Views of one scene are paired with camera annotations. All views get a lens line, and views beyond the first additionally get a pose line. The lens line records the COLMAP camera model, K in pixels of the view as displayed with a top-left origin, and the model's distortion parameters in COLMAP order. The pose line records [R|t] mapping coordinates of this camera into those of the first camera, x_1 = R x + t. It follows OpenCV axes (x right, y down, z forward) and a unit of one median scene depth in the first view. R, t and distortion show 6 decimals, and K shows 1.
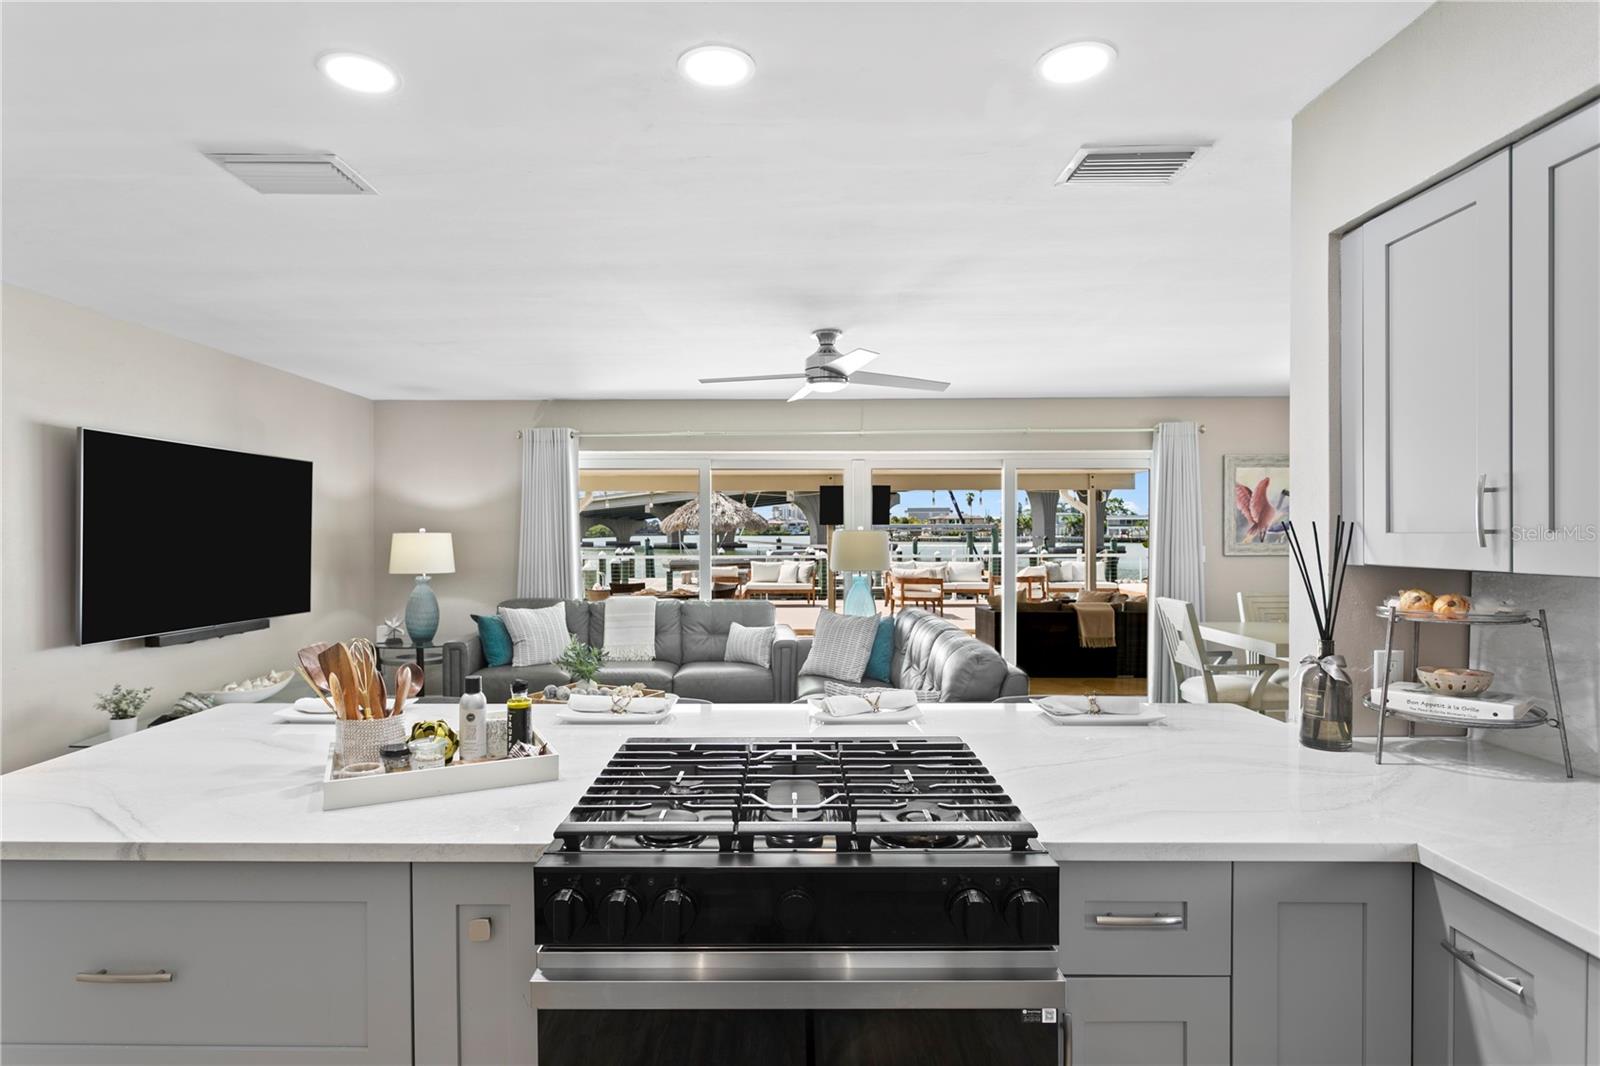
lens RADIAL K [[838.7, 0, 778.4], [0, 838.7, 535.6], [0, 0, 1]] dist [-0.001066, 0.000398]
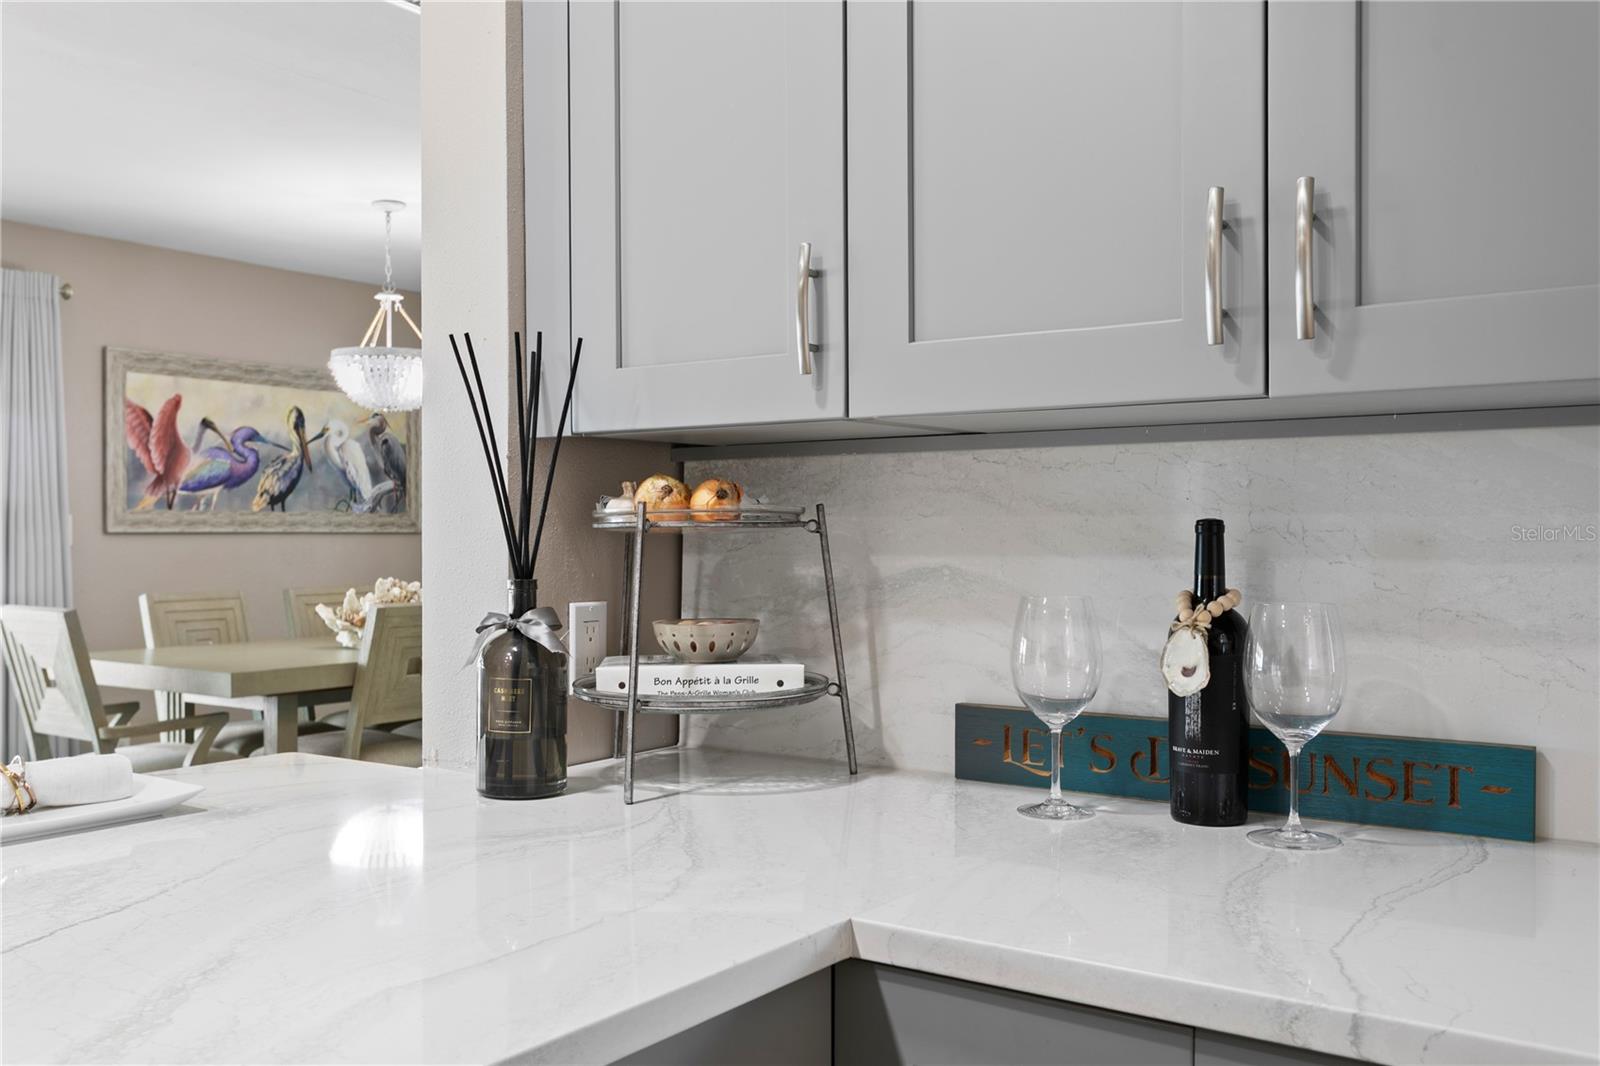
lens RADIAL K [[1447.3, 0, 766.4], [0, 1447.3, 548.7], [0, 0, 1]] dist [0.012589, 0.005357]
pose [[0.574366, -0.006940, 0.818570, 0.028231], [0.002833, 0.999975, 0.006490, 0.094472], [-0.818594, -0.001409, 0.574371, 0.359808]]
